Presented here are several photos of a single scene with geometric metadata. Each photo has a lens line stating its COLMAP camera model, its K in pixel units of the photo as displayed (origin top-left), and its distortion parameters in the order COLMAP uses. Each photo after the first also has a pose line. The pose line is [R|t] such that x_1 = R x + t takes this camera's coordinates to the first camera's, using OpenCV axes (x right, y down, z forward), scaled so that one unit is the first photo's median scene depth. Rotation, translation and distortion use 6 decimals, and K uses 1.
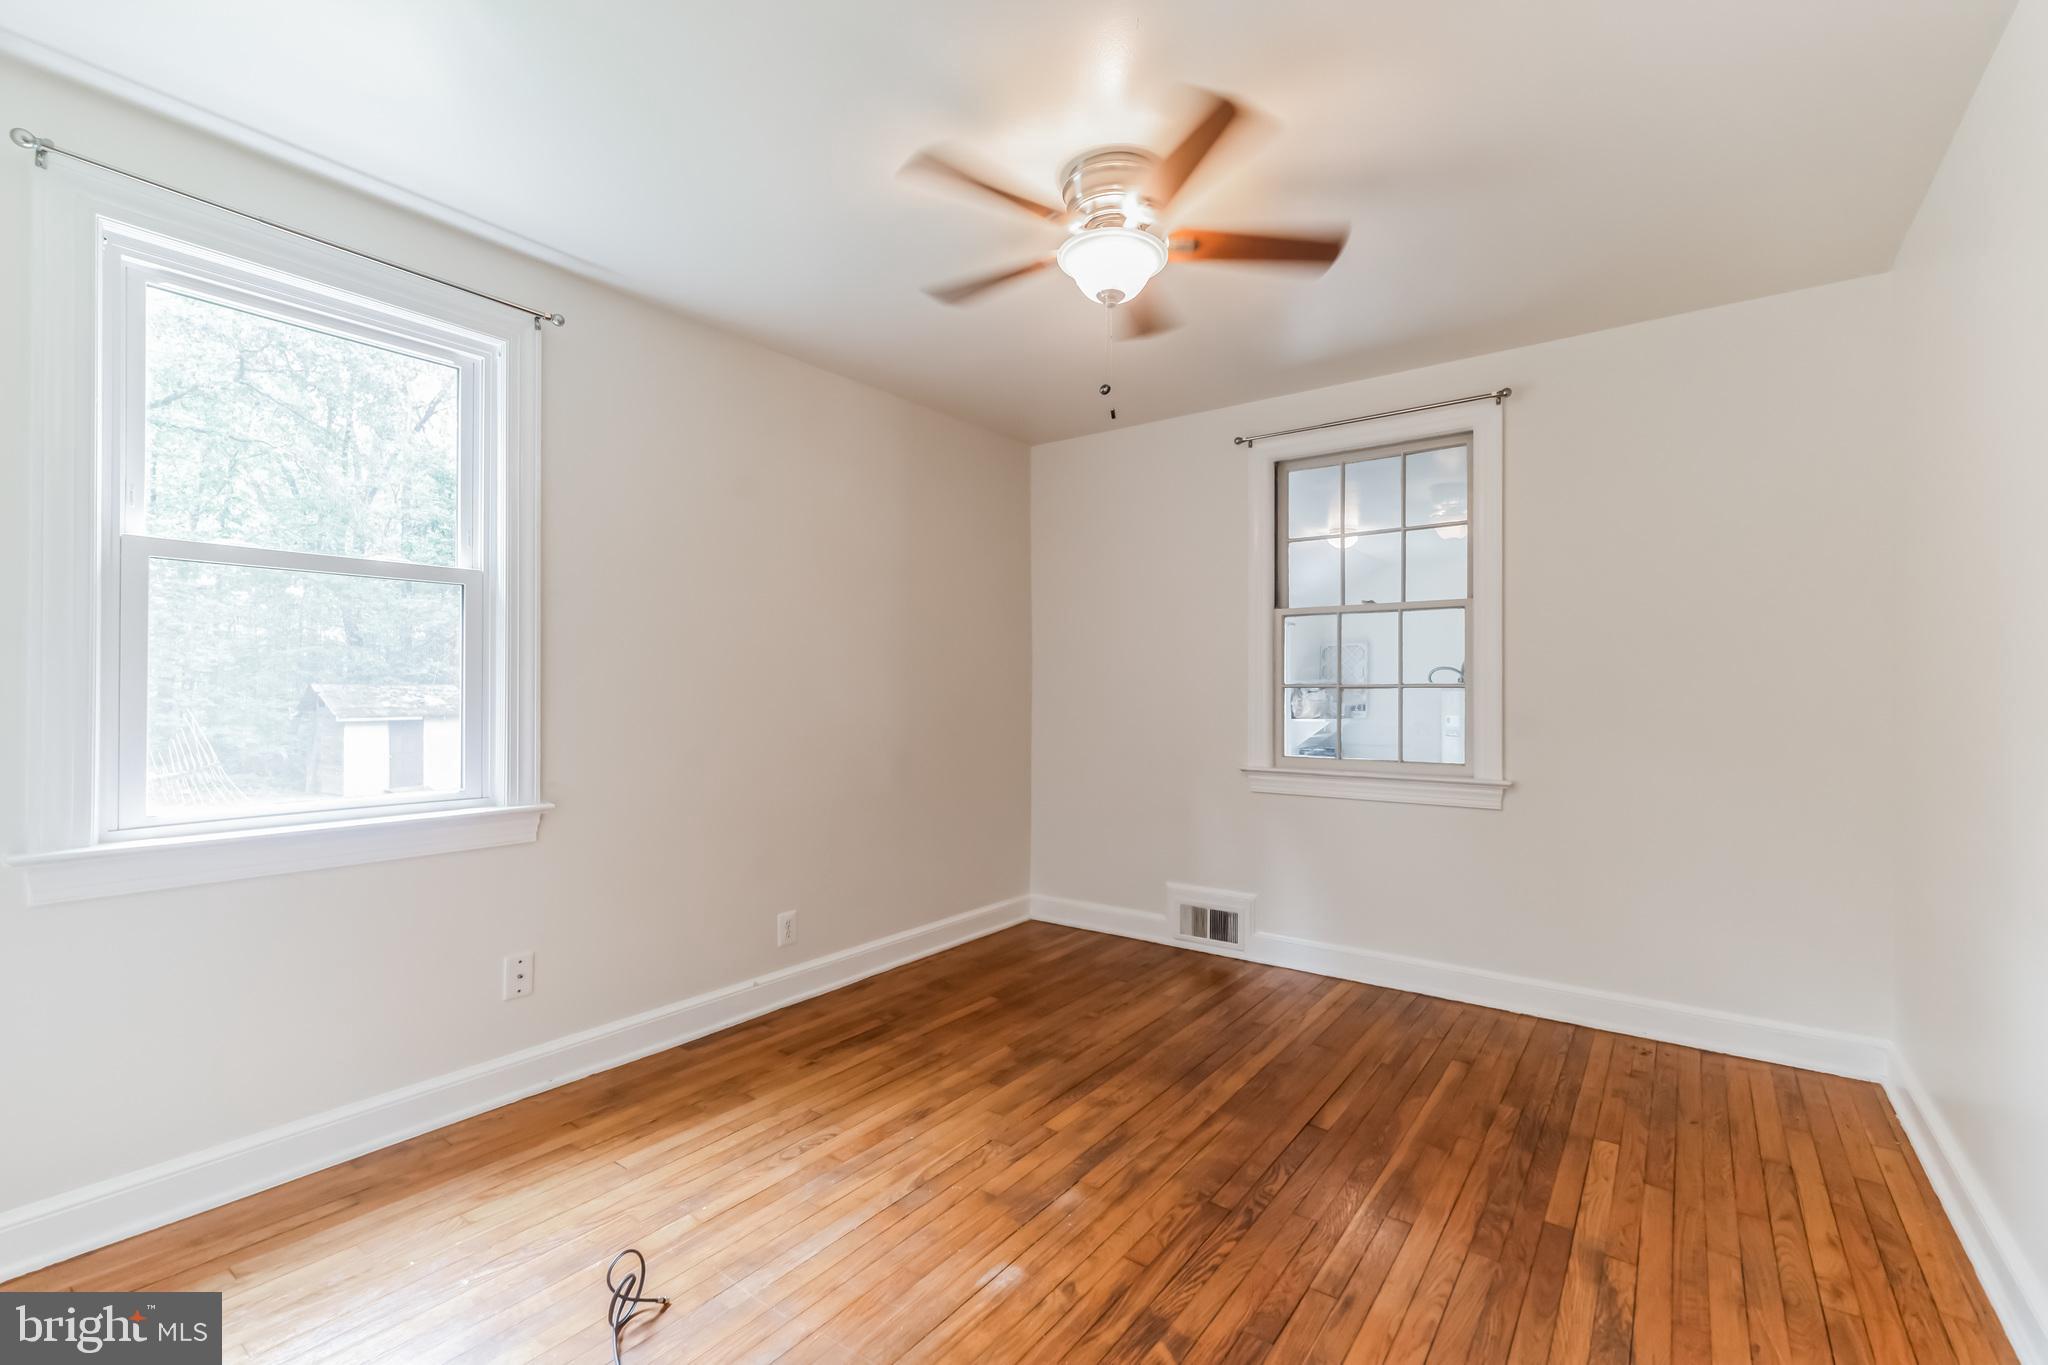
lens RADIAL K [[903.9, 0, 1026.9], [0, 903.9, 693.2], [0, 0, 1]] dist [0.009858, -0.000405]
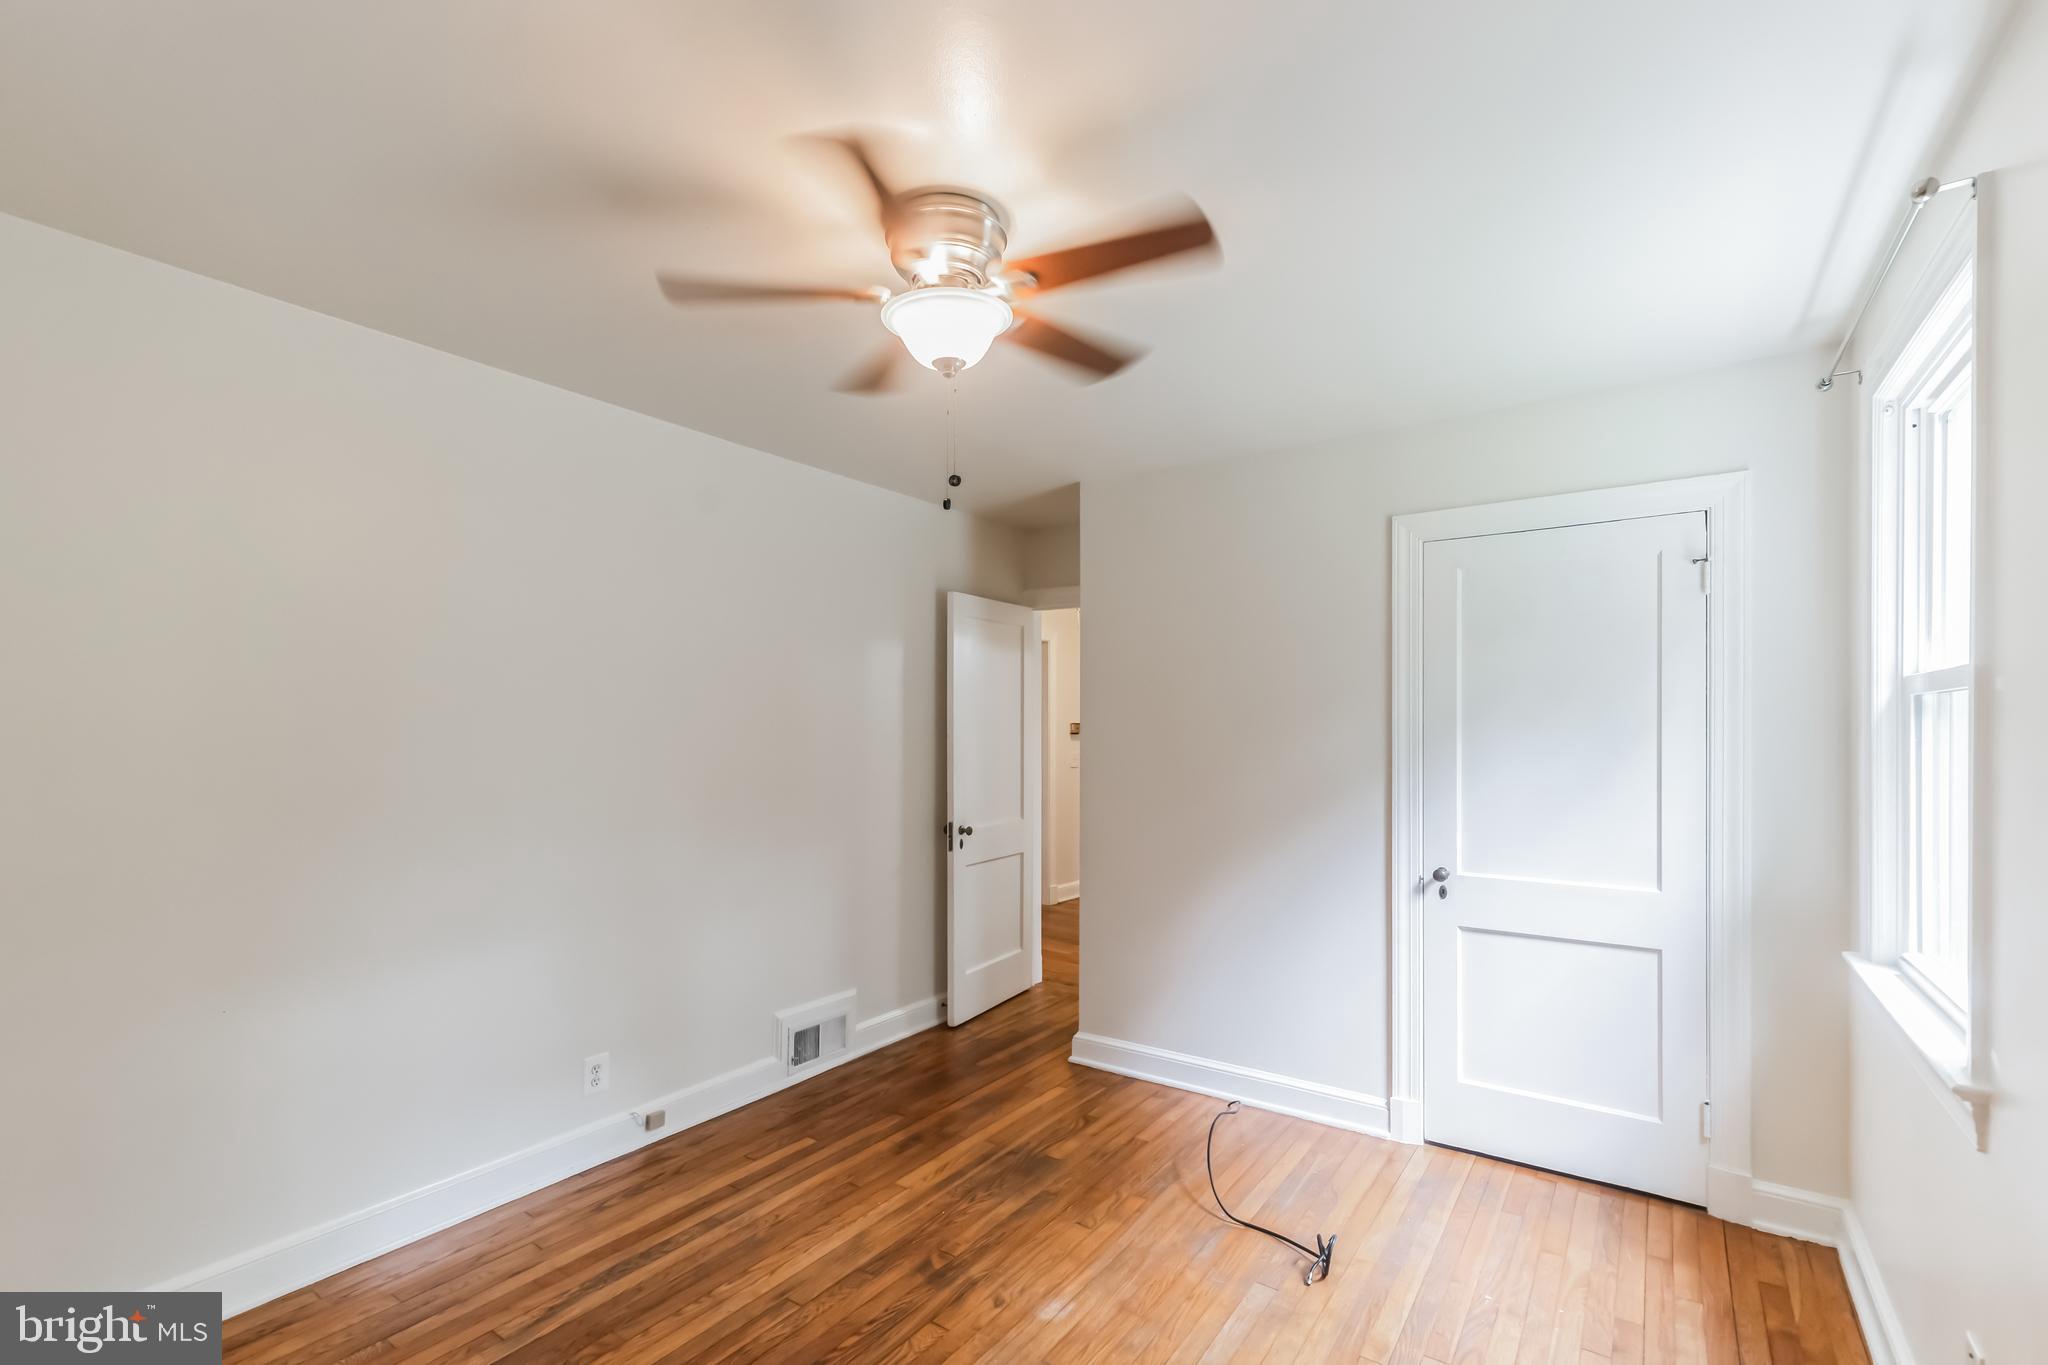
lens RADIAL K [[920.5, 0, 1023.0], [0, 920.5, 720.4], [0, 0, 1]] dist [0.000986, 0.000104]
pose [[-0.999395, -0.006250, -0.034222, 0.062156], [-0.005969, 0.999948, -0.008299, -0.122831], [0.034272, -0.008090, -0.999380, 2.256638]]
